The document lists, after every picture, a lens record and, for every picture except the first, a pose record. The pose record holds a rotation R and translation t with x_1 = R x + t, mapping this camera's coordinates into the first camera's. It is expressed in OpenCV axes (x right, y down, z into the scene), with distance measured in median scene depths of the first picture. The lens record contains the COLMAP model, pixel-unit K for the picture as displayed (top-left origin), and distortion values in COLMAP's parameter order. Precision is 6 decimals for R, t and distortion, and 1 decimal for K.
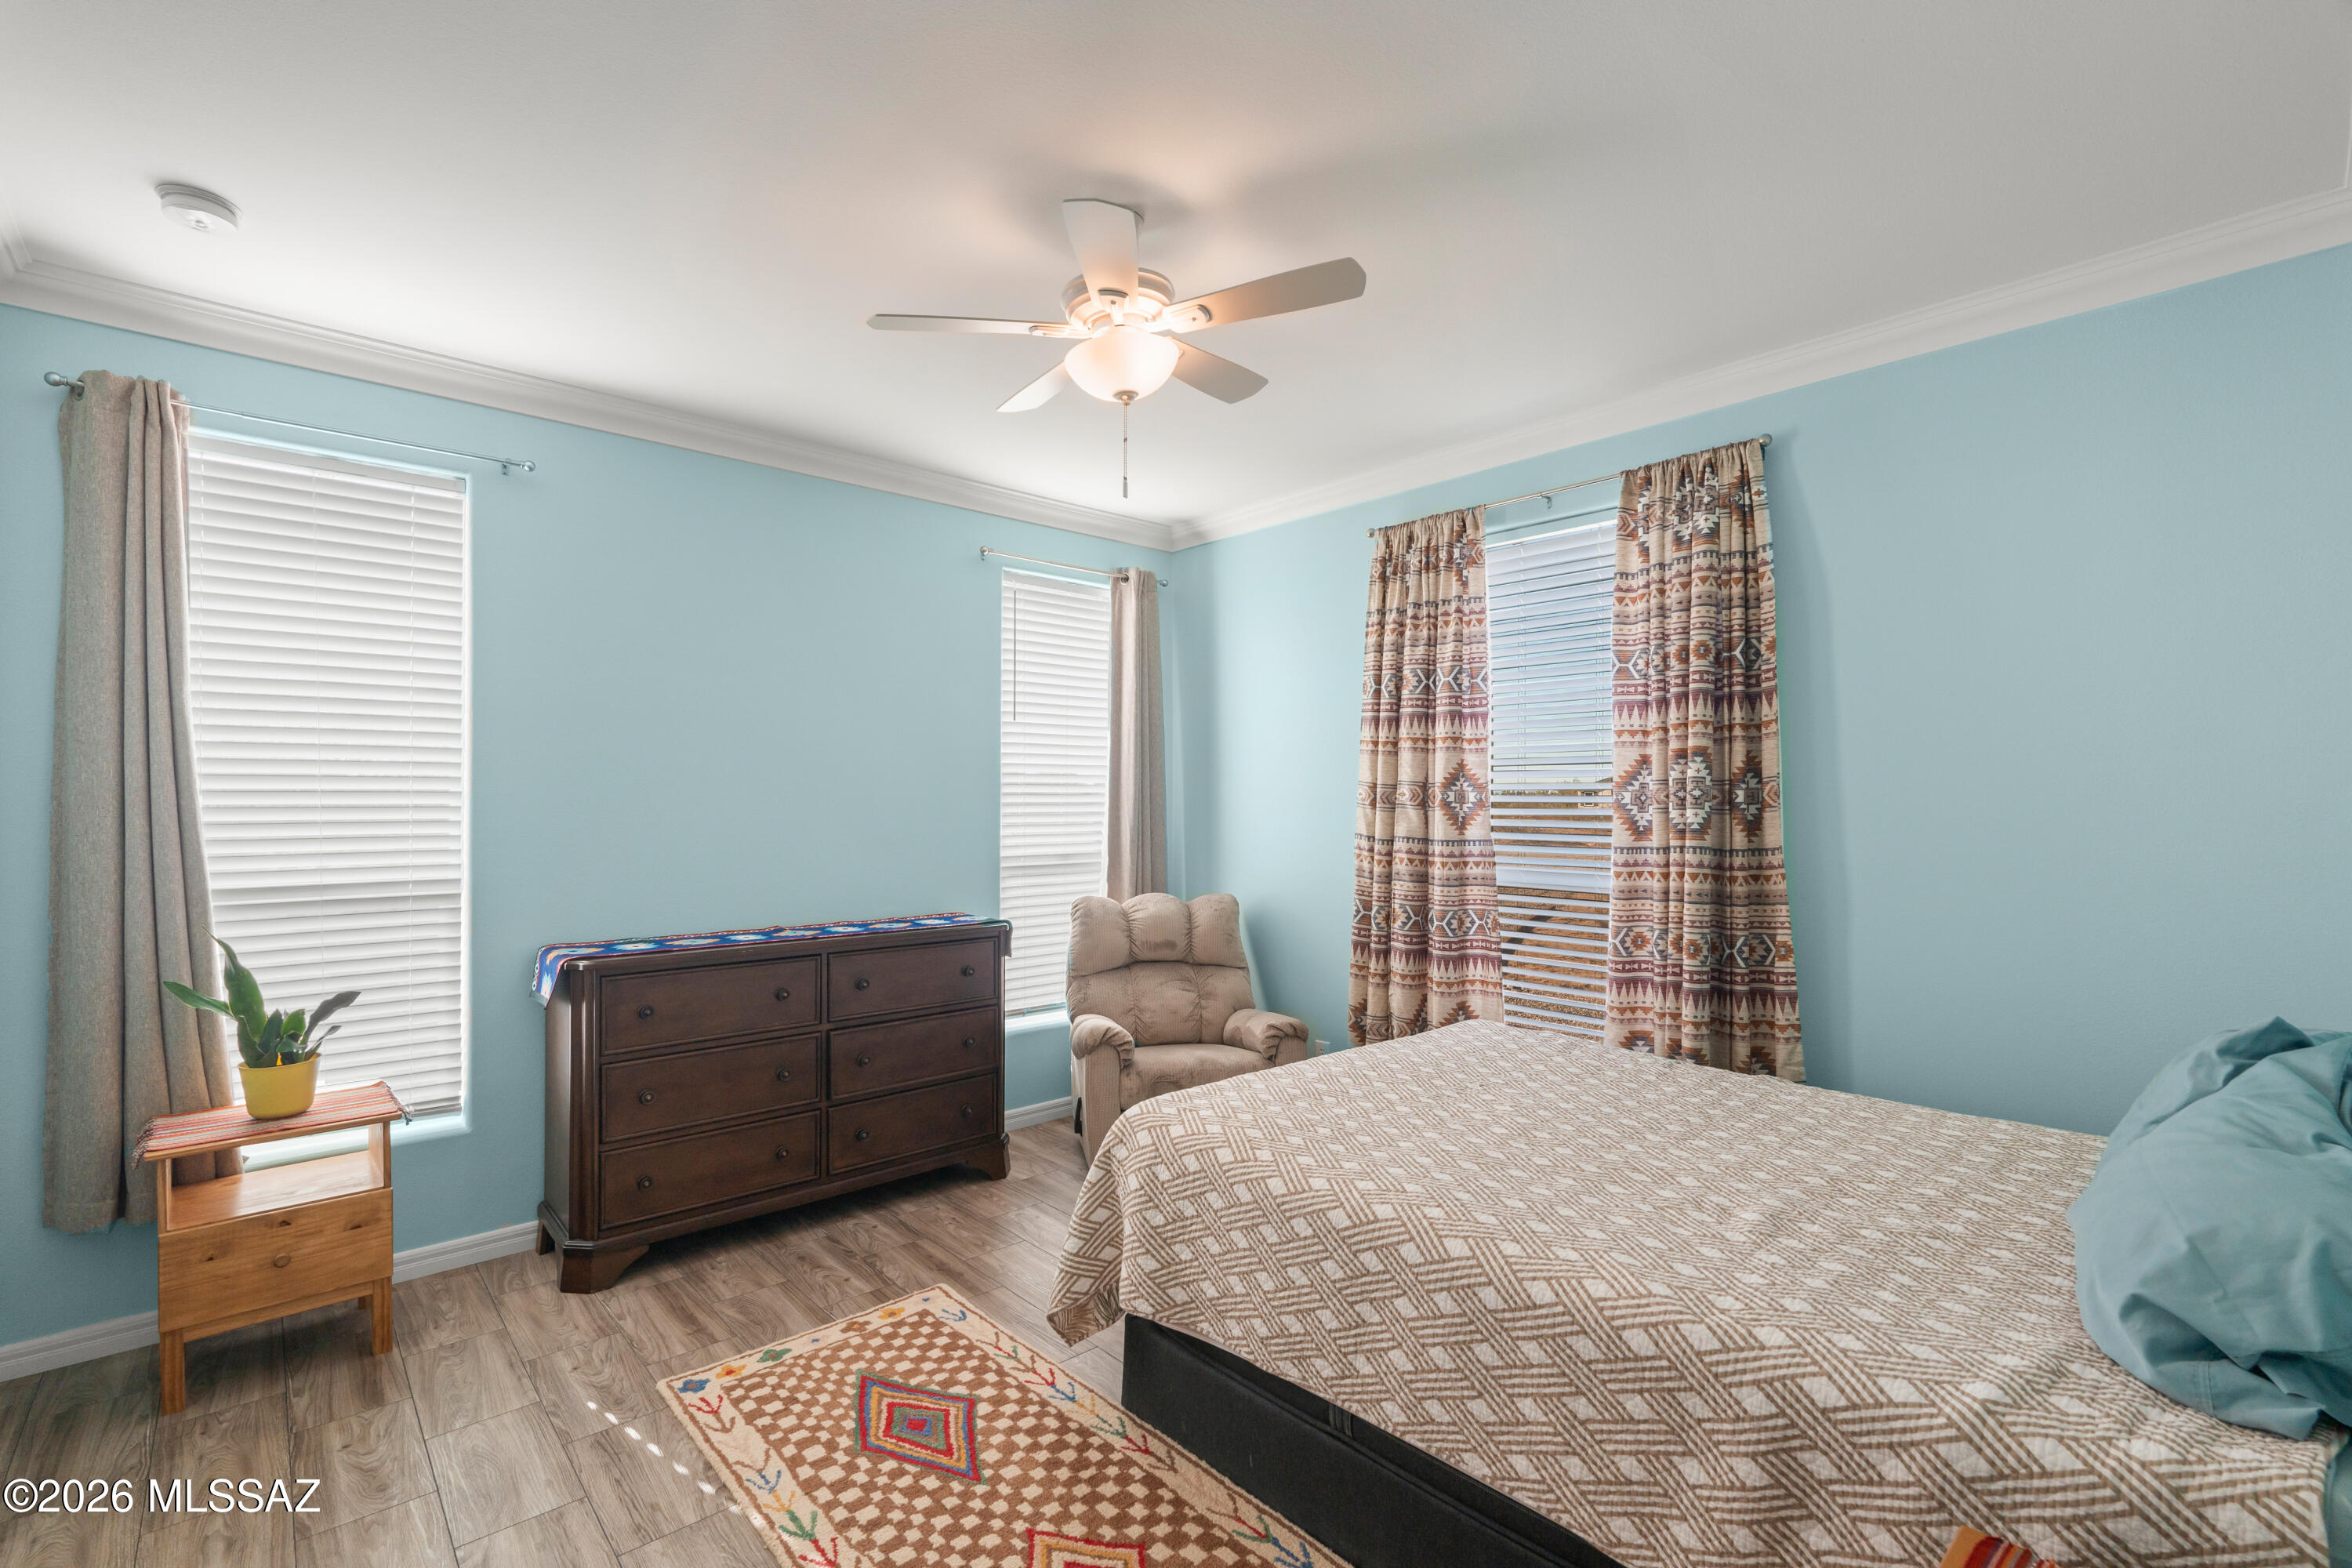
lens RADIAL K [[1033.0, 0, 1160.7], [0, 1033.0, 802.3], [0, 0, 1]] dist [-0.004958, -0.000088]
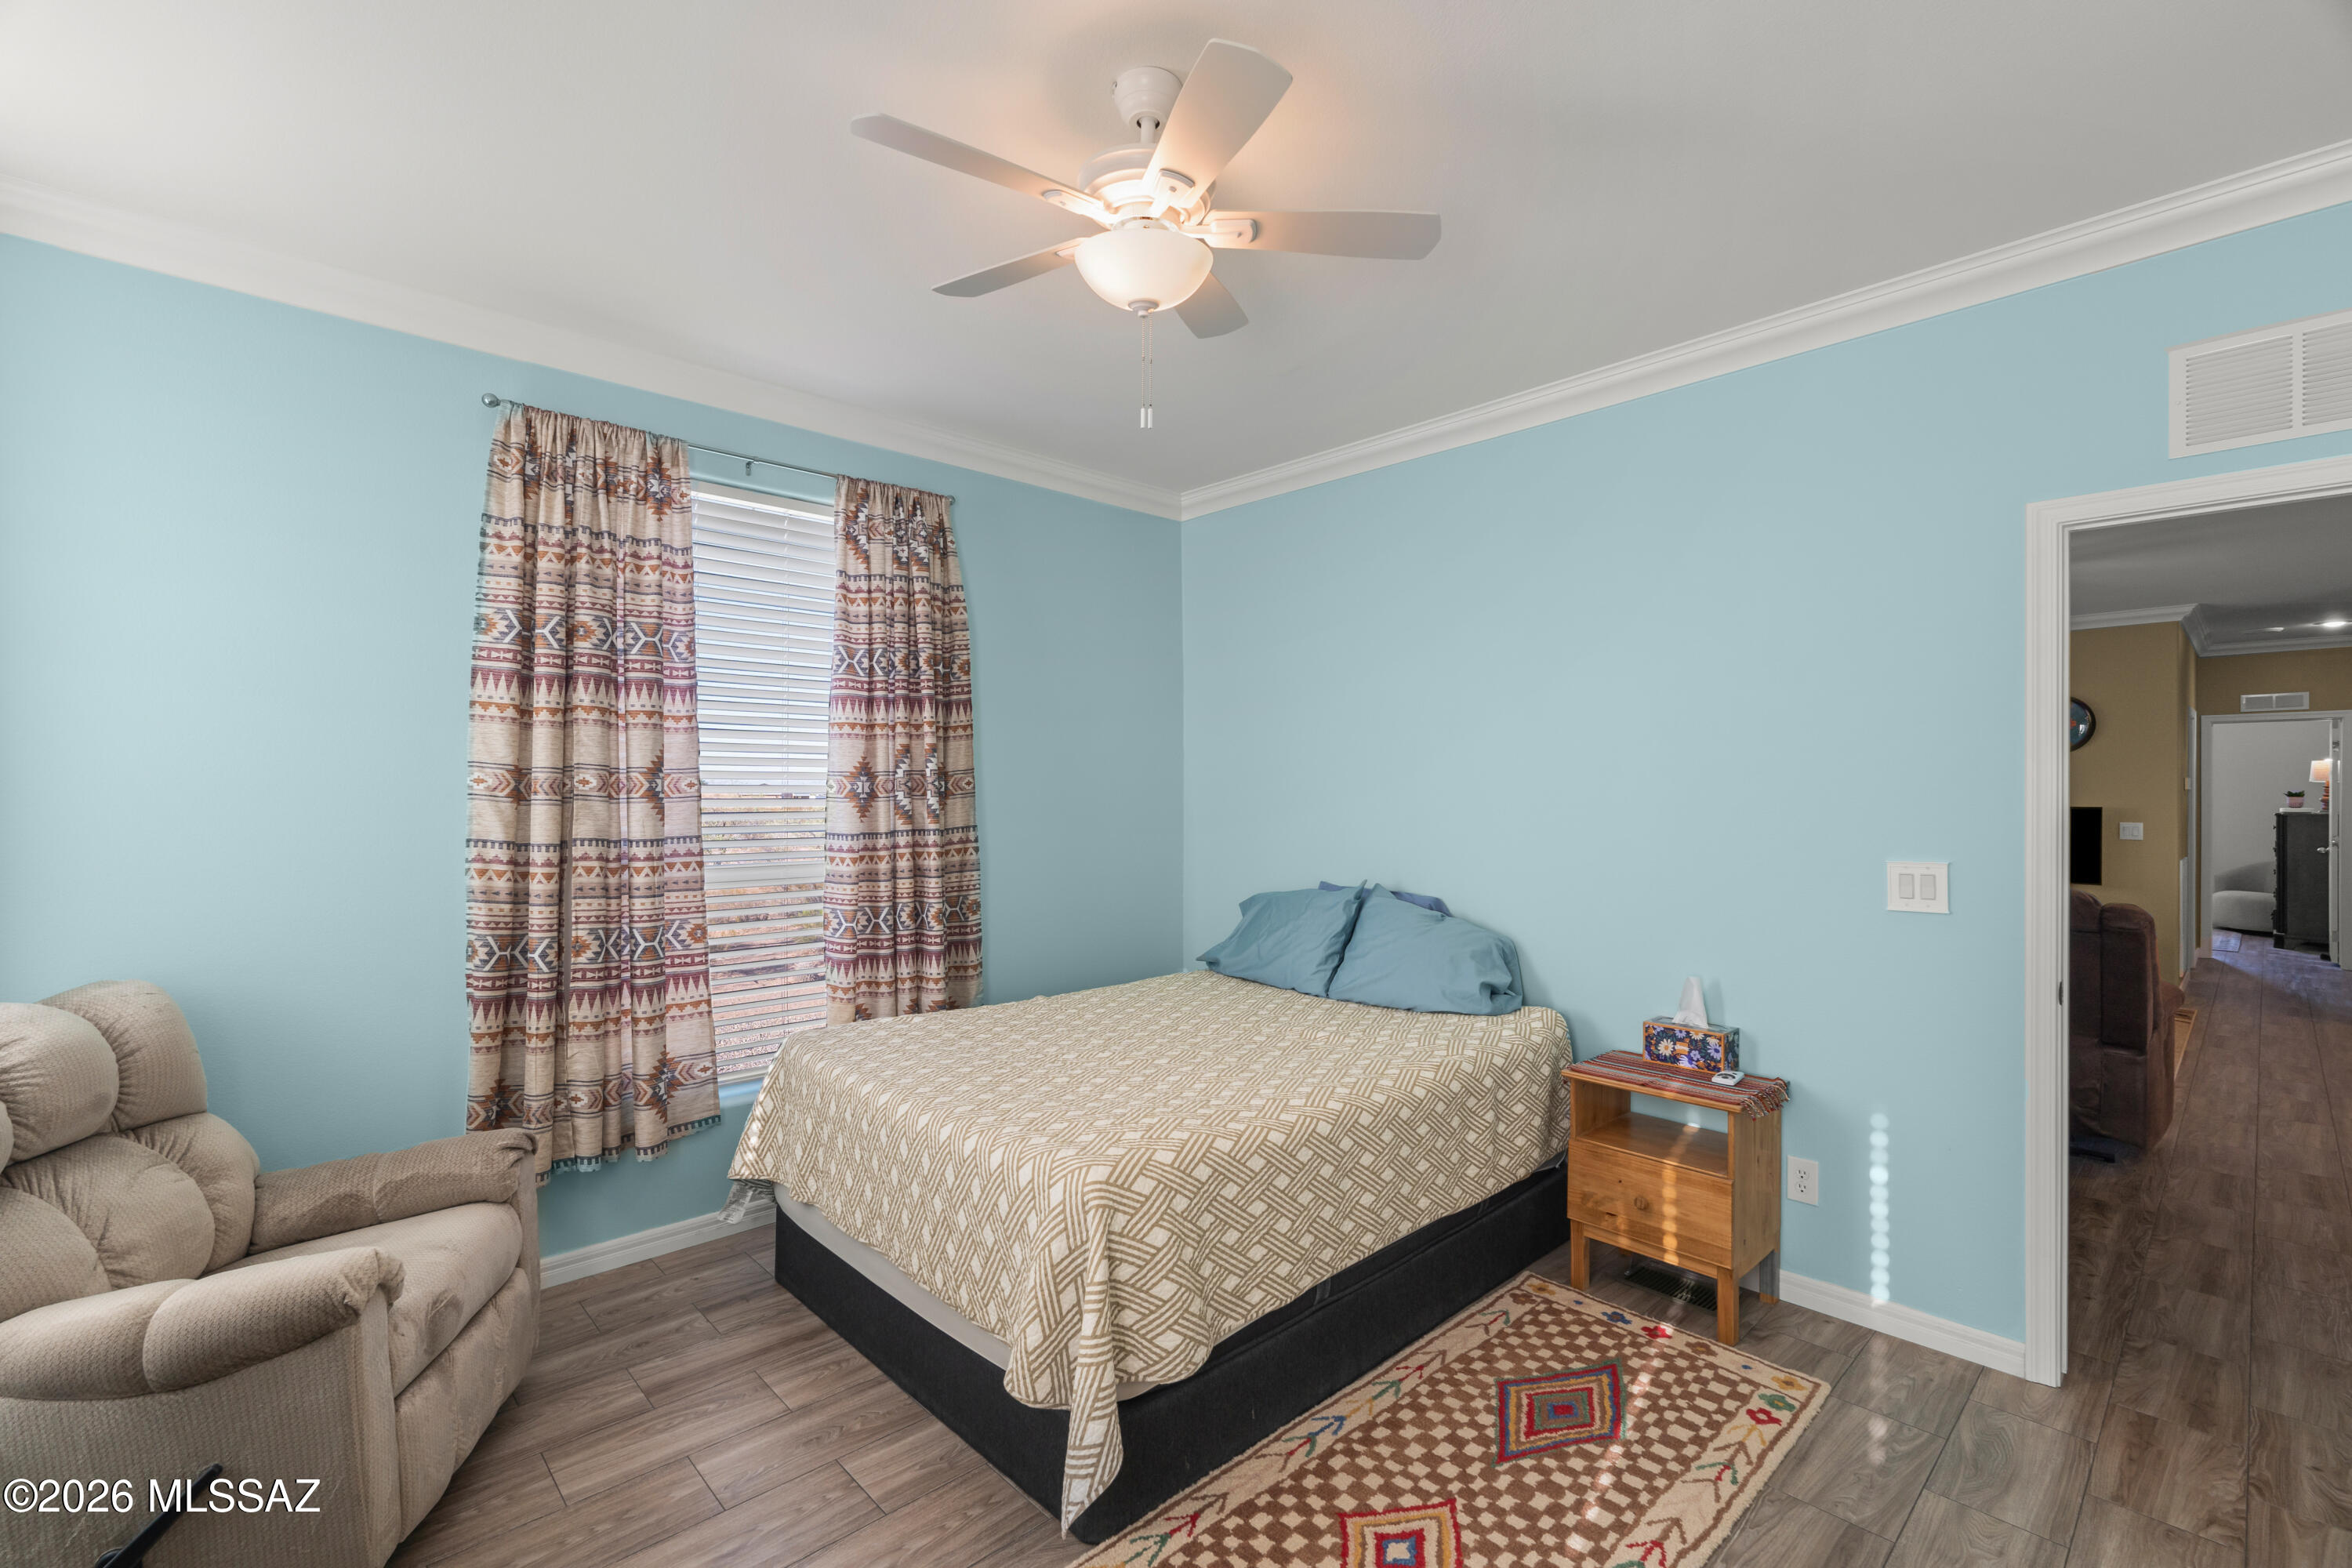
lens RADIAL K [[1033.9, 0, 1176.0], [0, 1033.9, 784.0], [0, 0, 1]] dist [-0.001332, -0.000434]
pose [[-0.028050, 0.001928, 0.999605, -0.673299], [0.001119, 0.999998, -0.001897, -0.005580], [-0.999606, 0.001065, -0.028052, 0.765703]]
